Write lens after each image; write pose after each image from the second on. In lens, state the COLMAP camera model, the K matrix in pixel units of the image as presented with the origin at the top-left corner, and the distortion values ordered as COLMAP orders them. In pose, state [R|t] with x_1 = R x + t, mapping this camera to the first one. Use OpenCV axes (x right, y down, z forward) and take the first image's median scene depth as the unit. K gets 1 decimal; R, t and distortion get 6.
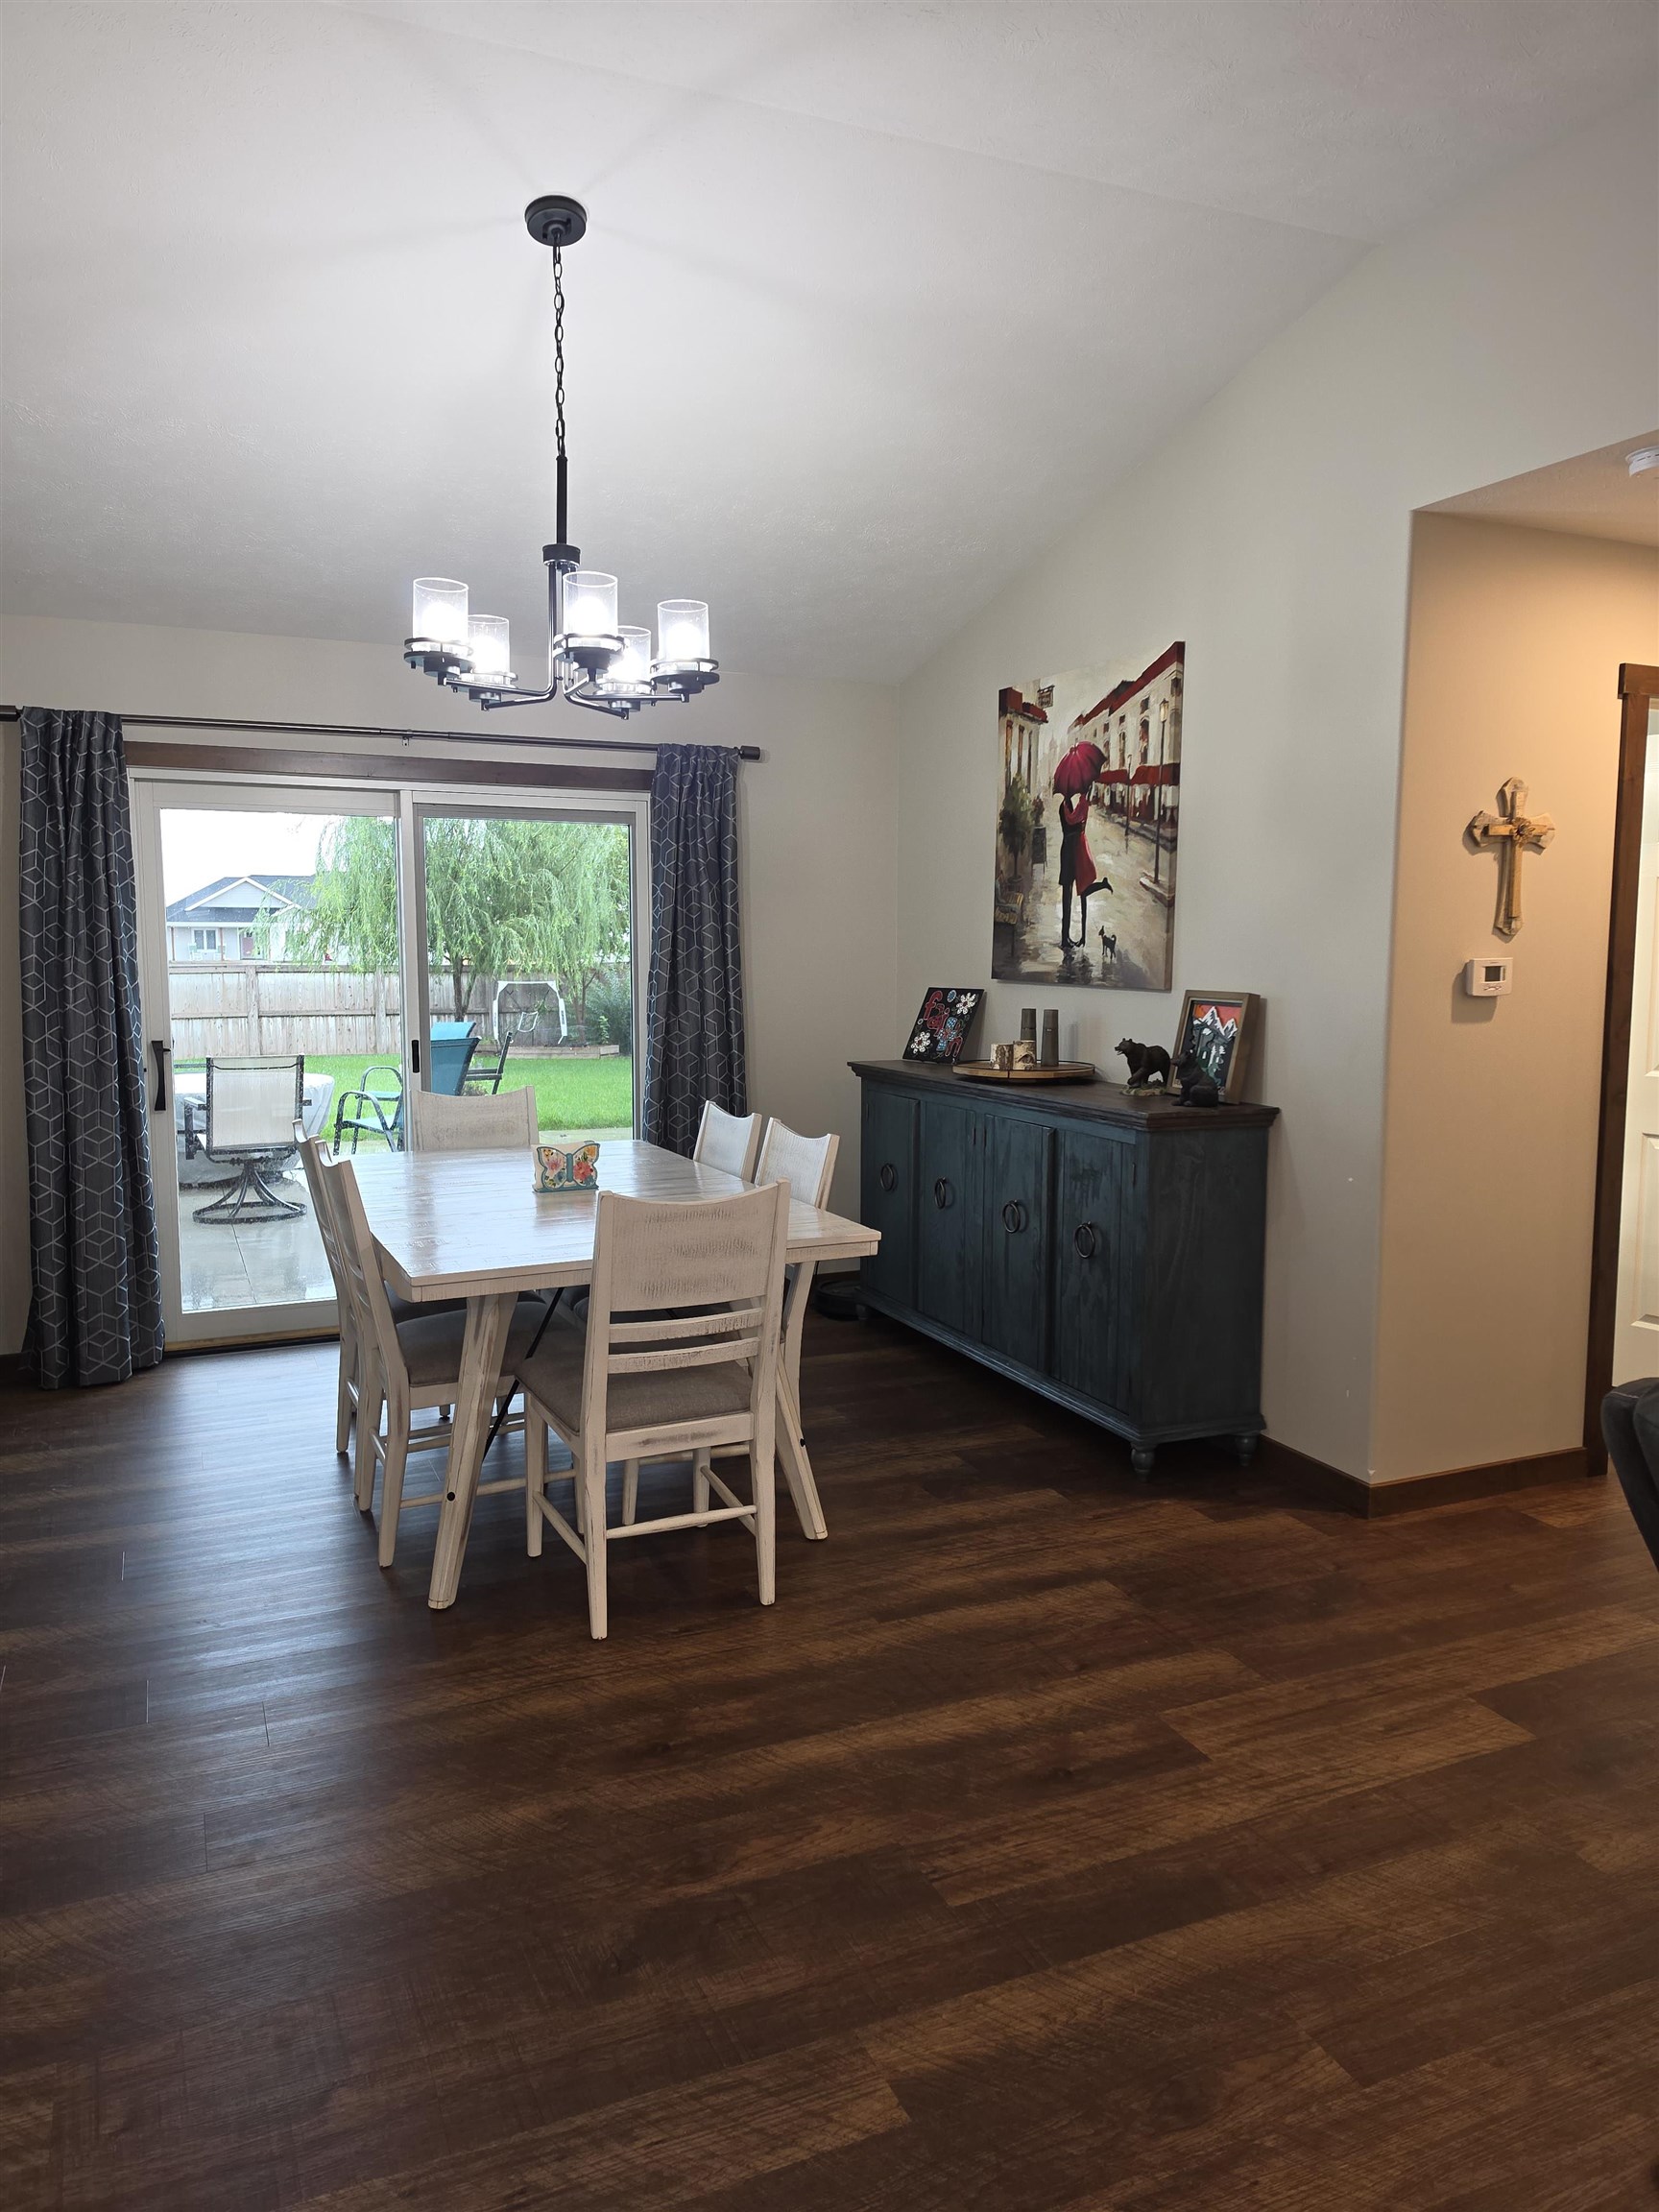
lens RADIAL K [[1503.4, 0, 830.1], [0, 1503.4, 1094.3], [0, 0, 1]] dist [0.112834, -0.168337]
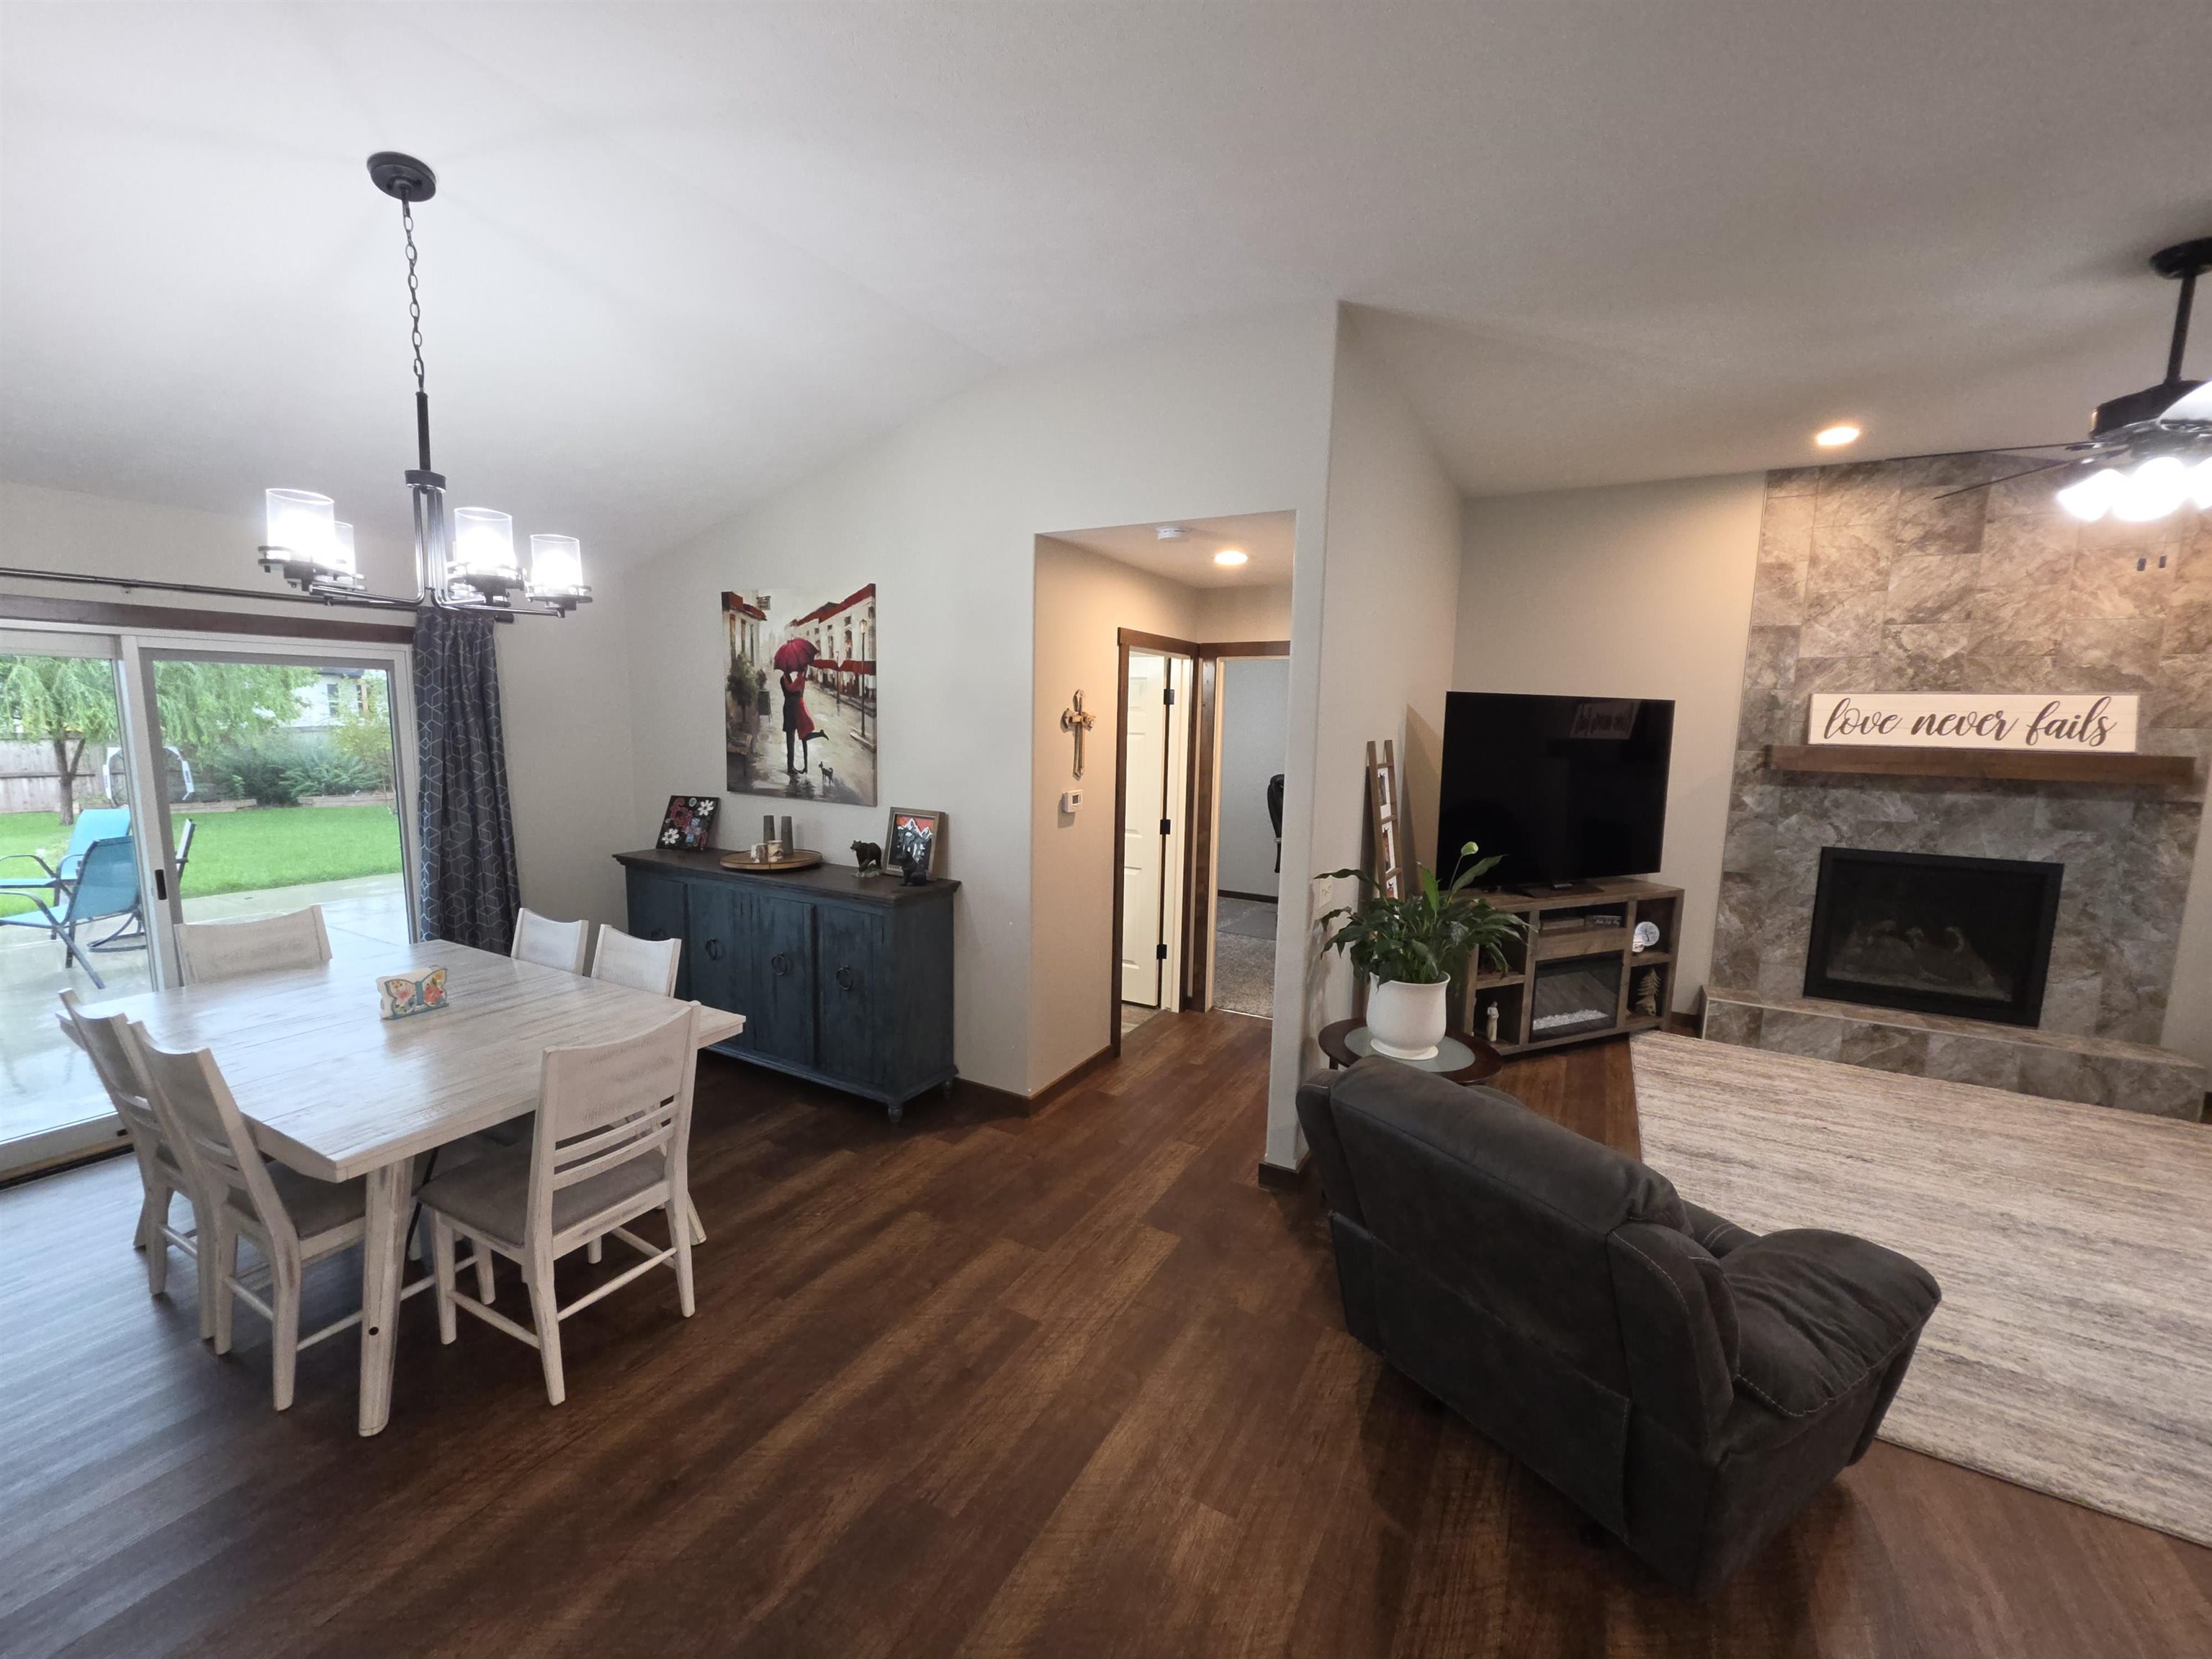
lens RADIAL K [[884.6, 0, 1096.9], [0, 884.6, 831.0], [0, 0, 1]] dist [-0.001998, -0.000209]
pose [[0.800927, -0.066634, 0.595043, -0.146973], [0.044863, 0.997673, 0.051336, -0.084917], [-0.597079, -0.014421, 0.802053, 0.141380]]
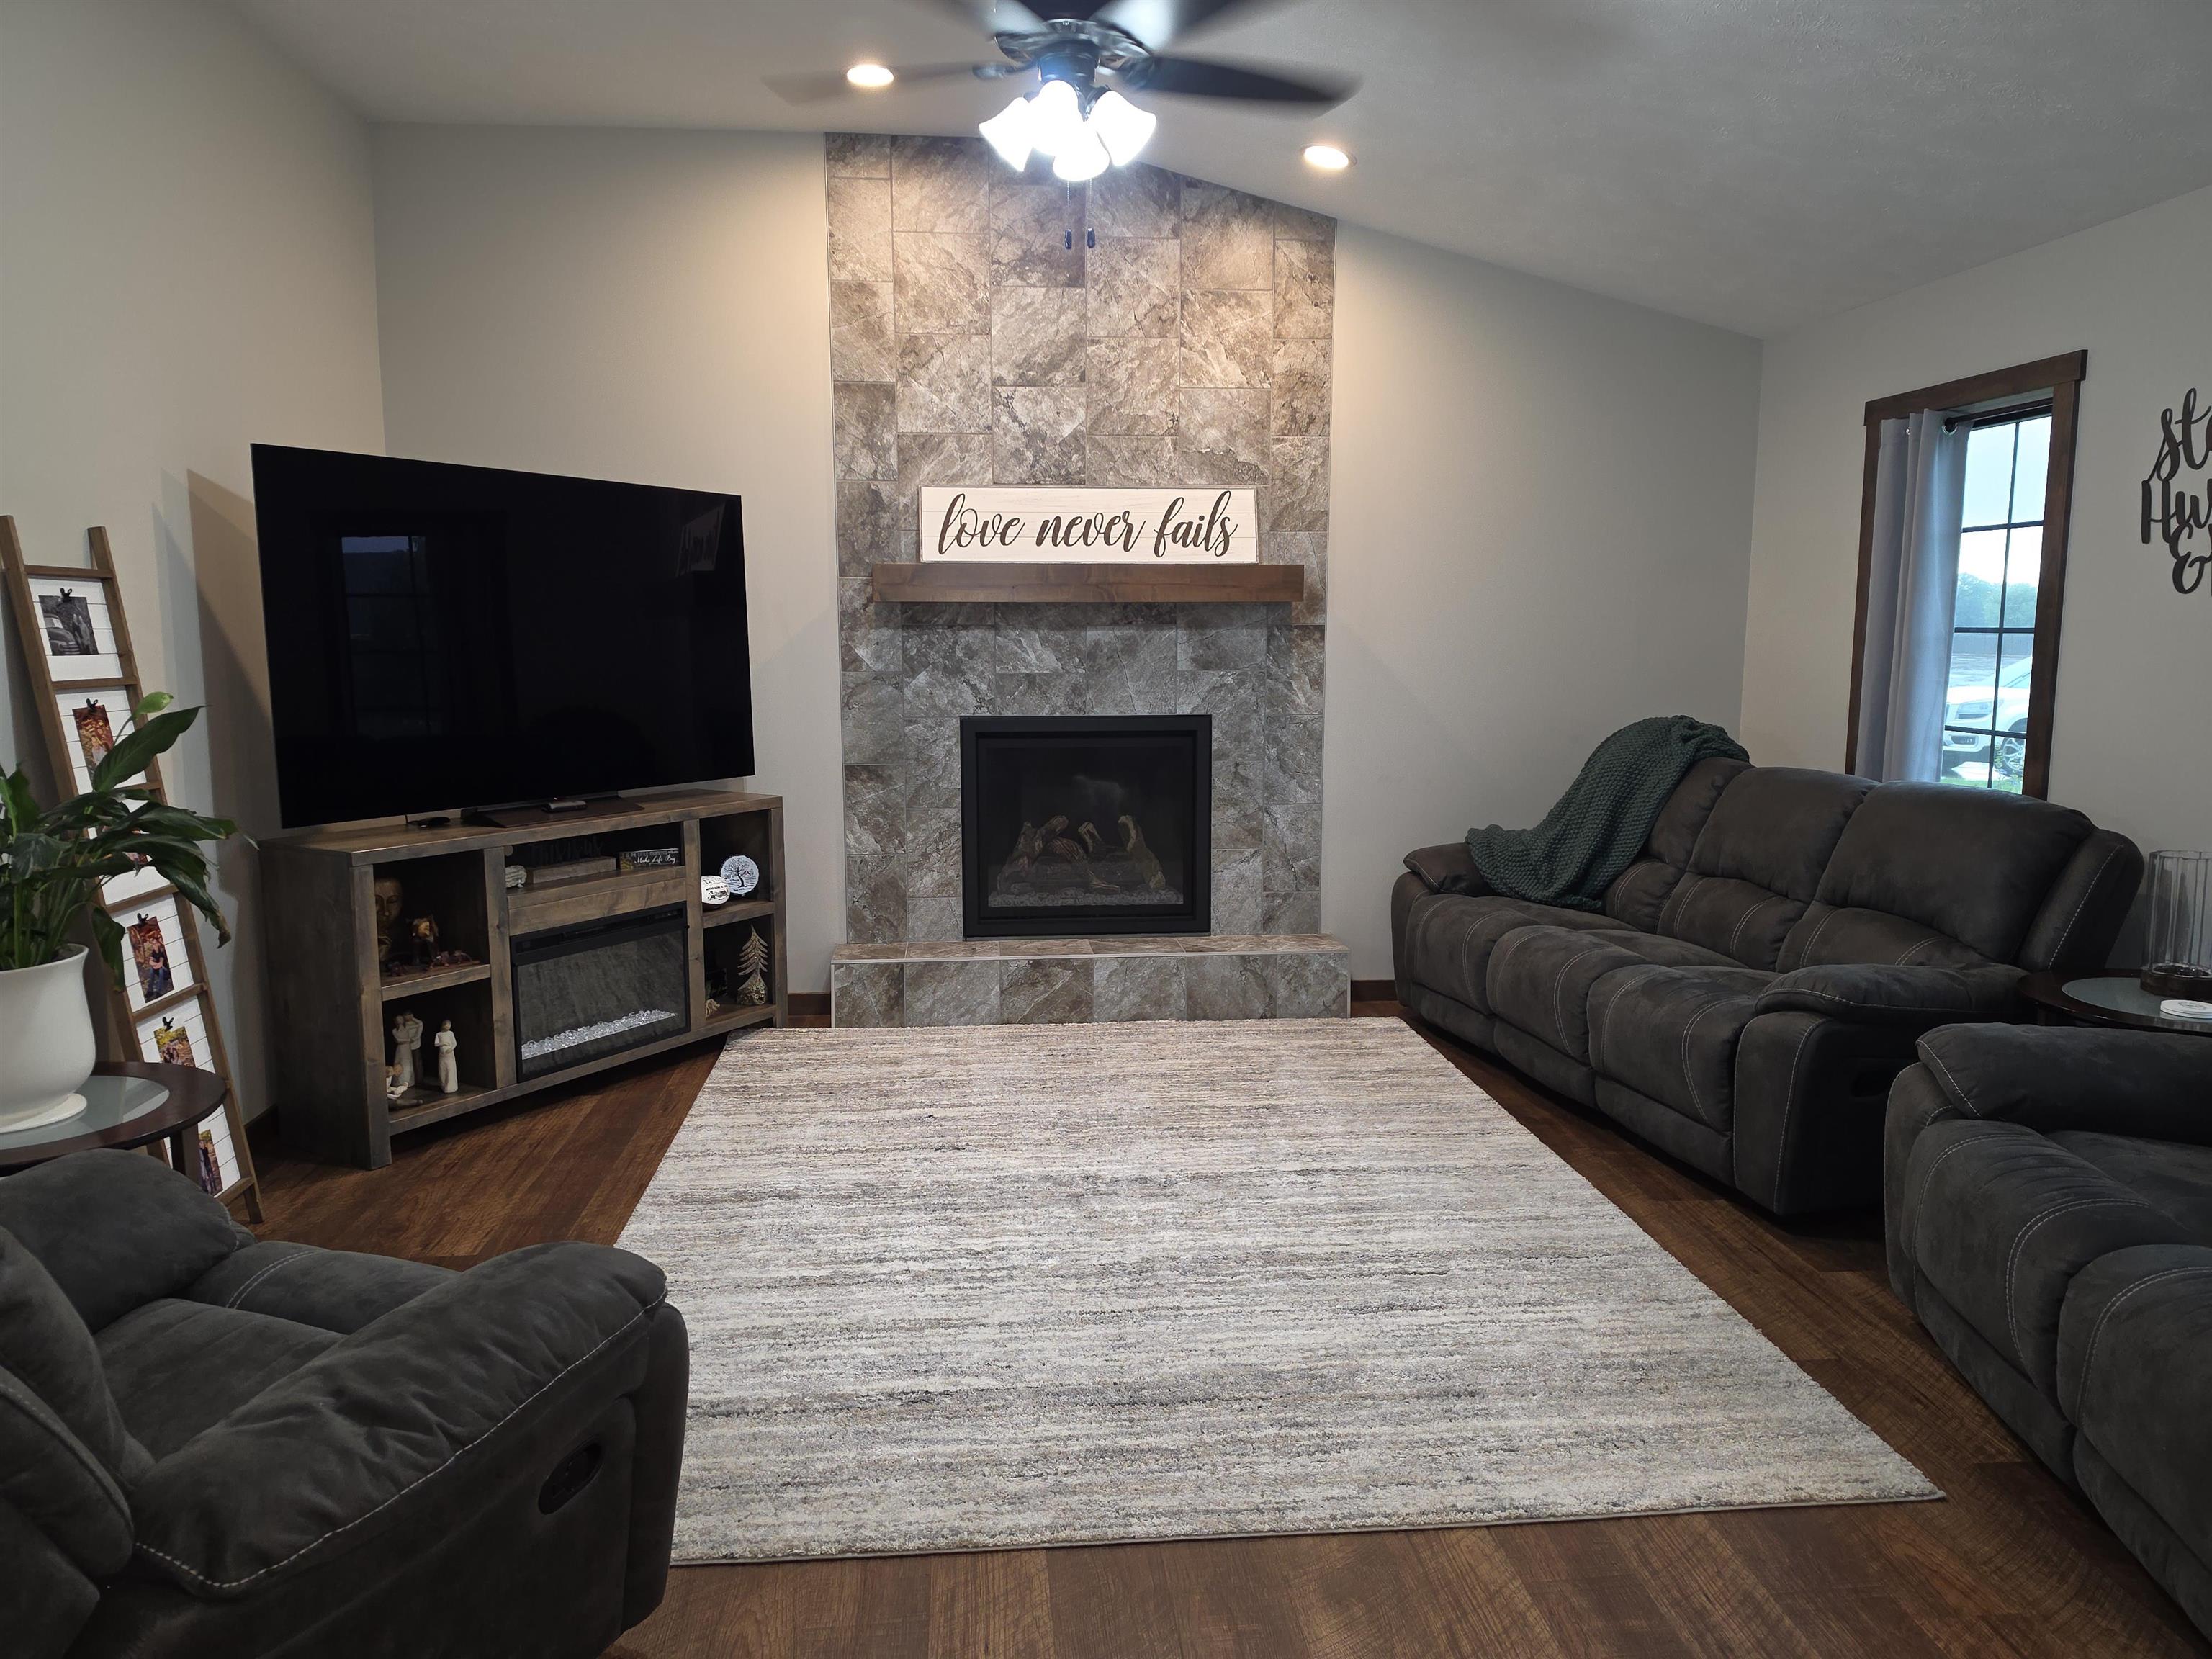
lens RADIAL K [[1503.4, 0, 1094.7], [0, 1503.4, 837.0], [0, 0, 1]] dist [0.112834, -0.168337]
pose [[0.319619, -0.133577, 0.938084, 0.059624], [0.100006, 0.989240, 0.106788, 0.010772], [-0.942254, 0.059683, 0.329538, -0.044438]]
